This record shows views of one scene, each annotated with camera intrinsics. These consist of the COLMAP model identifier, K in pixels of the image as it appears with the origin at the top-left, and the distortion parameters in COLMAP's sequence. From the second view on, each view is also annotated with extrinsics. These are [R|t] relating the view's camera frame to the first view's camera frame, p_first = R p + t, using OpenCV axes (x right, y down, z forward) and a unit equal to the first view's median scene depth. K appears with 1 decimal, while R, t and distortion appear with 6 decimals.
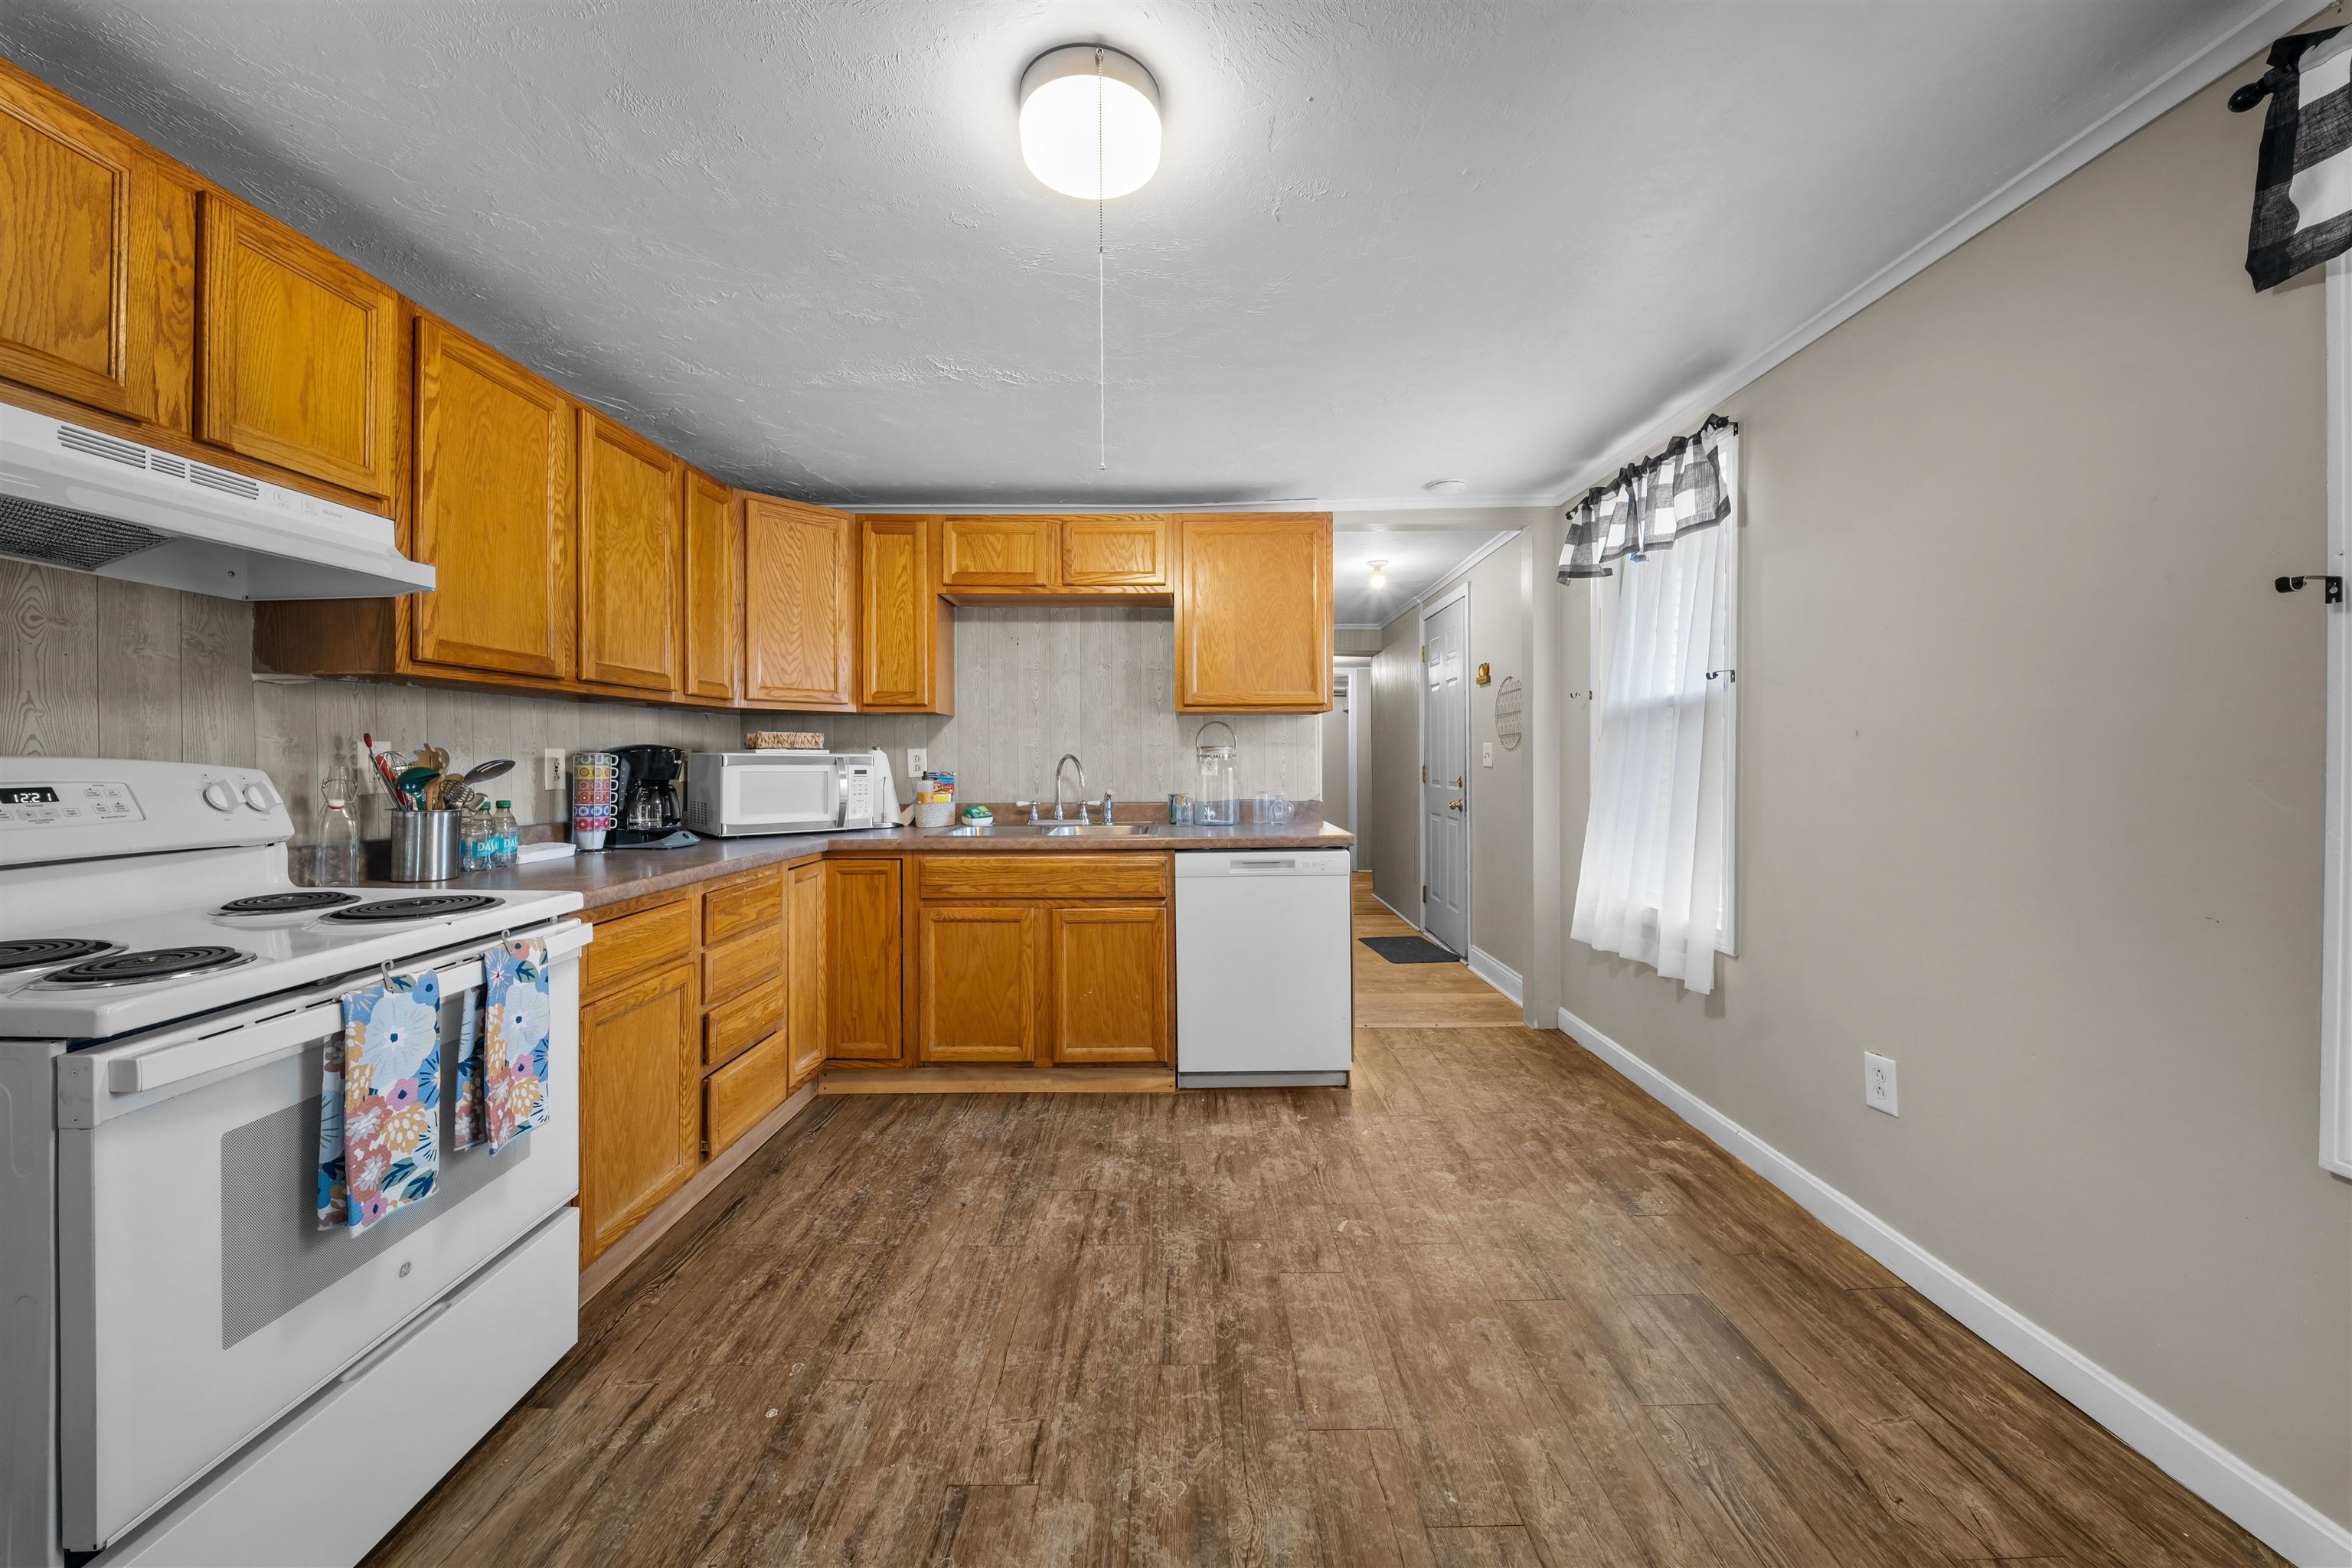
lens RADIAL K [[840.9, 0, 1194.6], [0, 840.9, 752.9], [0, 0, 1]] dist [0.021469, -0.012708]
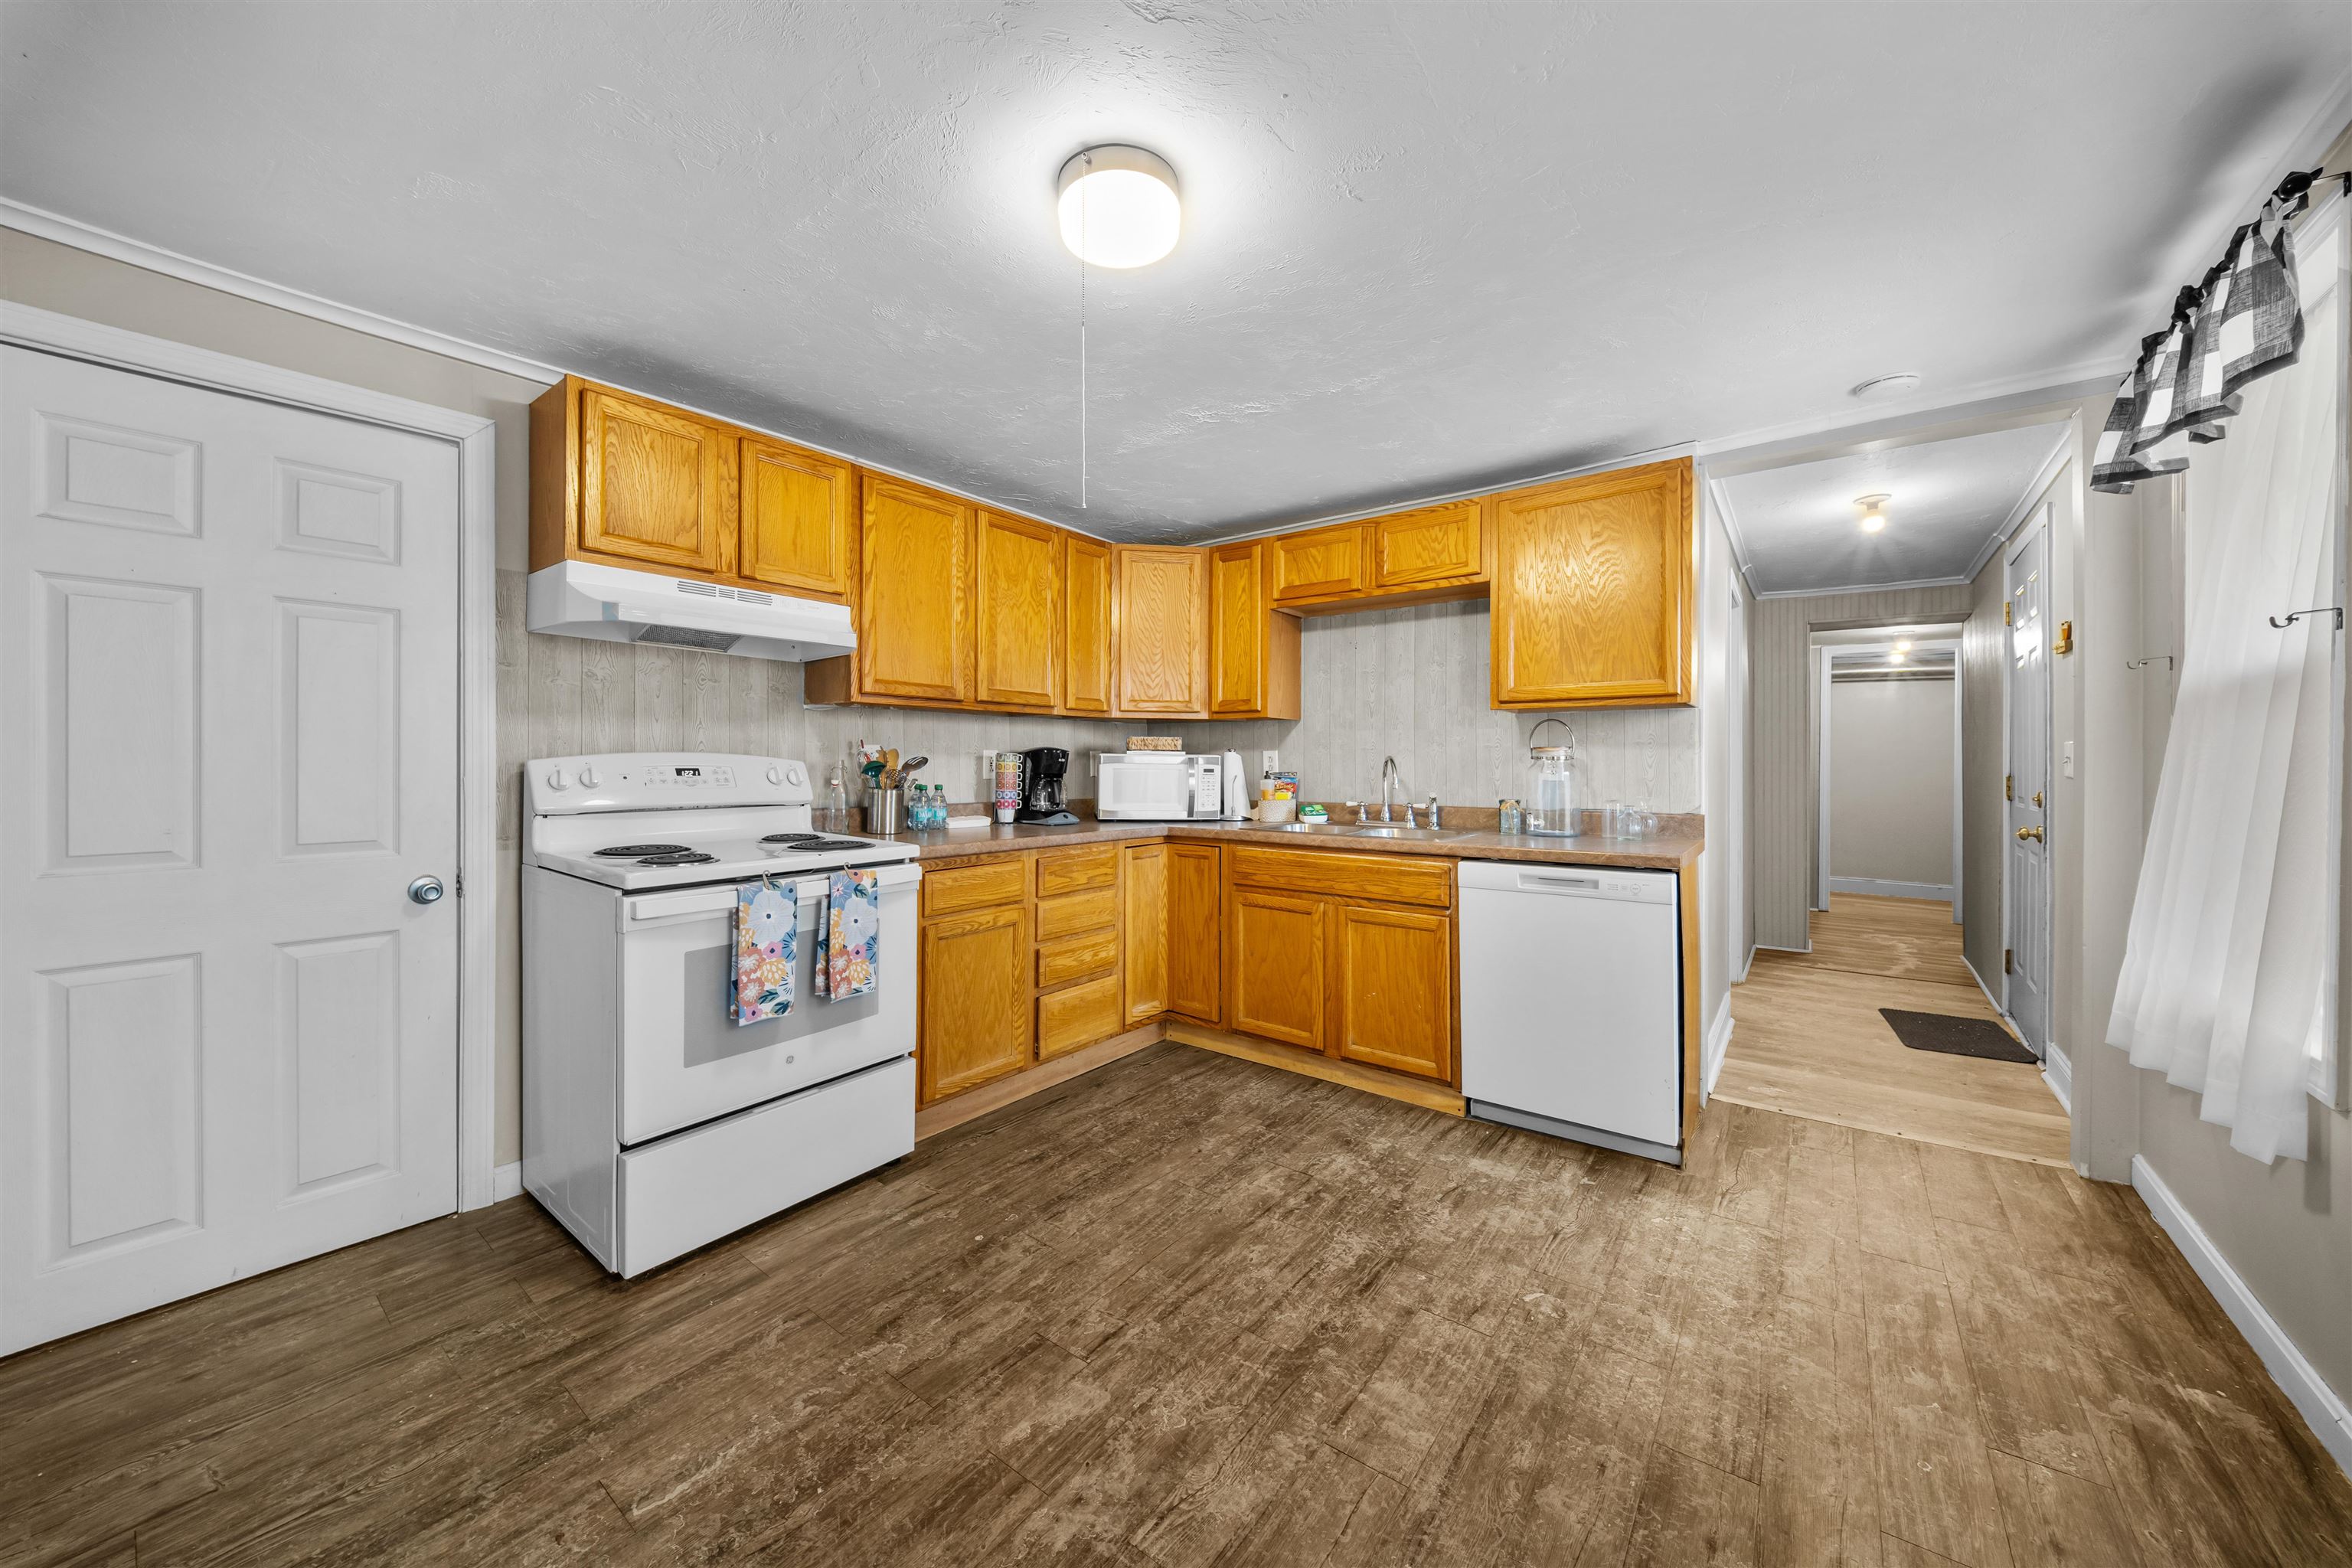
lens RADIAL K [[847.7, 0, 1175.4], [0, 847.7, 756.2], [0, 0, 1]] dist [0.017960, -0.010032]
pose [[0.792029, 0.002106, -0.610480, 0.337370], [-0.003957, 0.999991, -0.001684, 0.006174], [0.610470, 0.003750, 0.792030, 0.064633]]
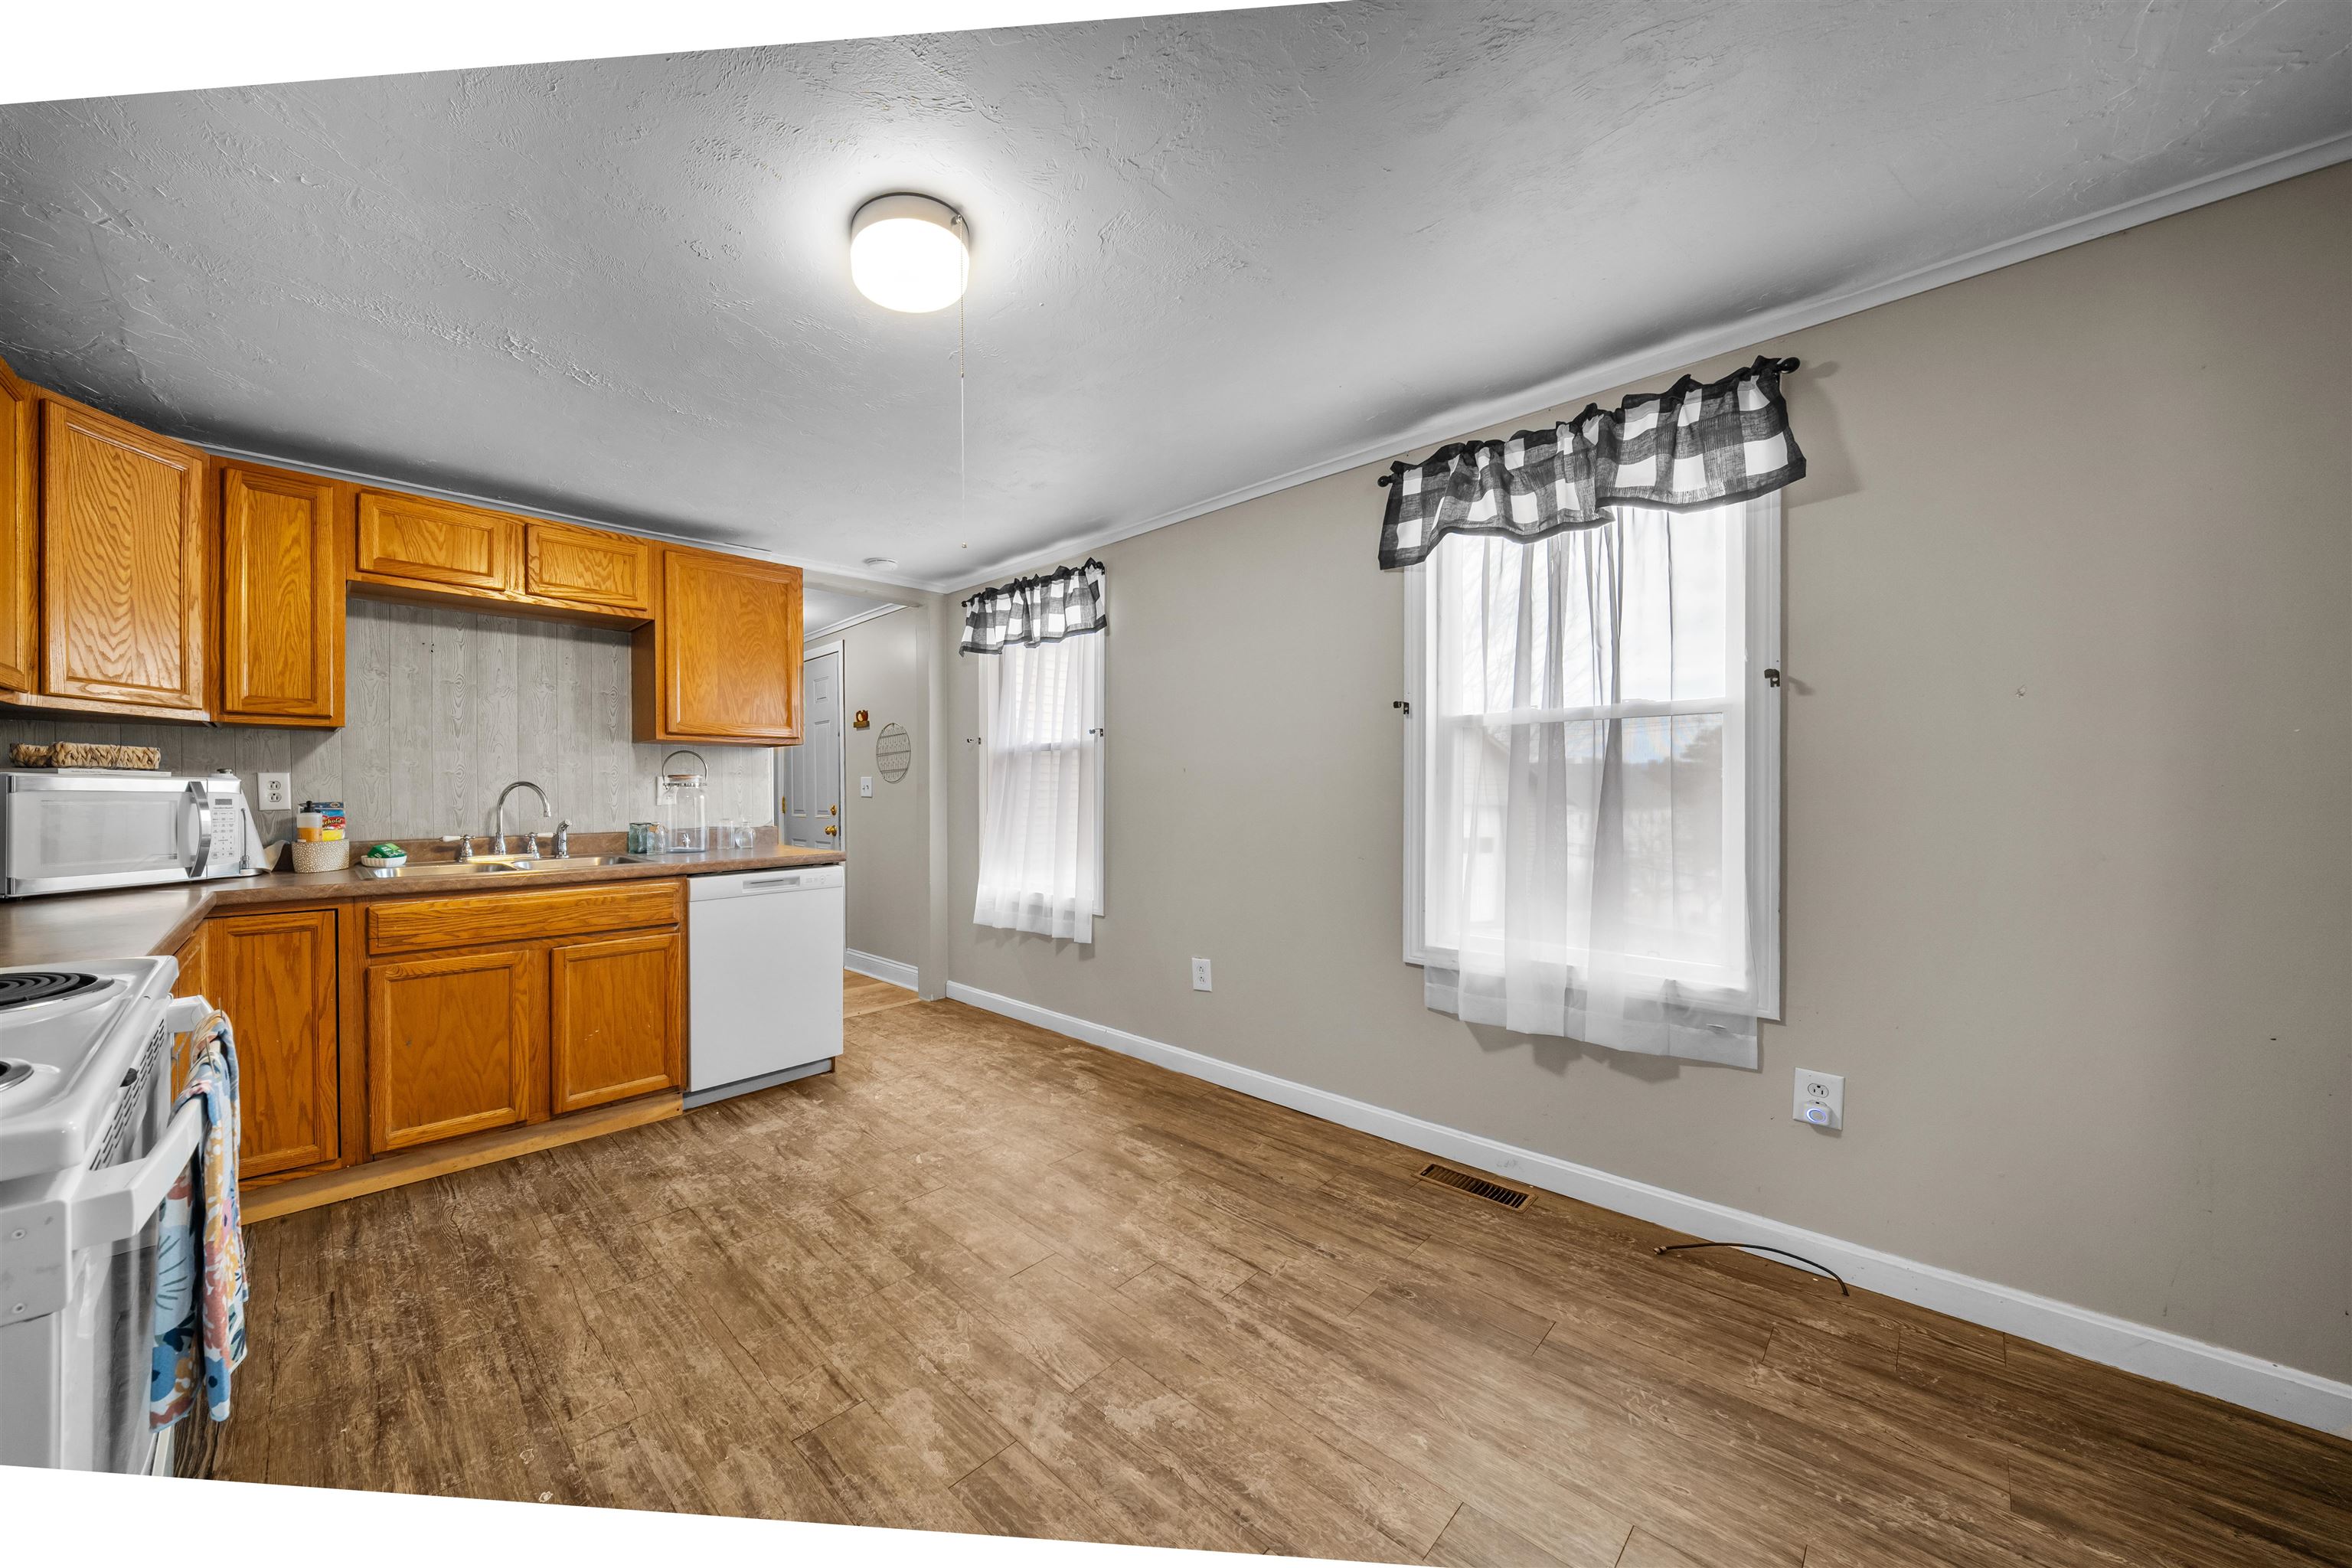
lens RADIAL K [[792.0, 0, 997.9], [0, 792.0, 790.5], [0, 0, 1]] dist [0.016688, -0.013650]
pose [[0.767219, 0.003143, 0.641378, -0.392265], [-0.002101, 0.999995, -0.002387, 0.015860], [-0.641382, 0.000483, 0.767221, 0.024396]]
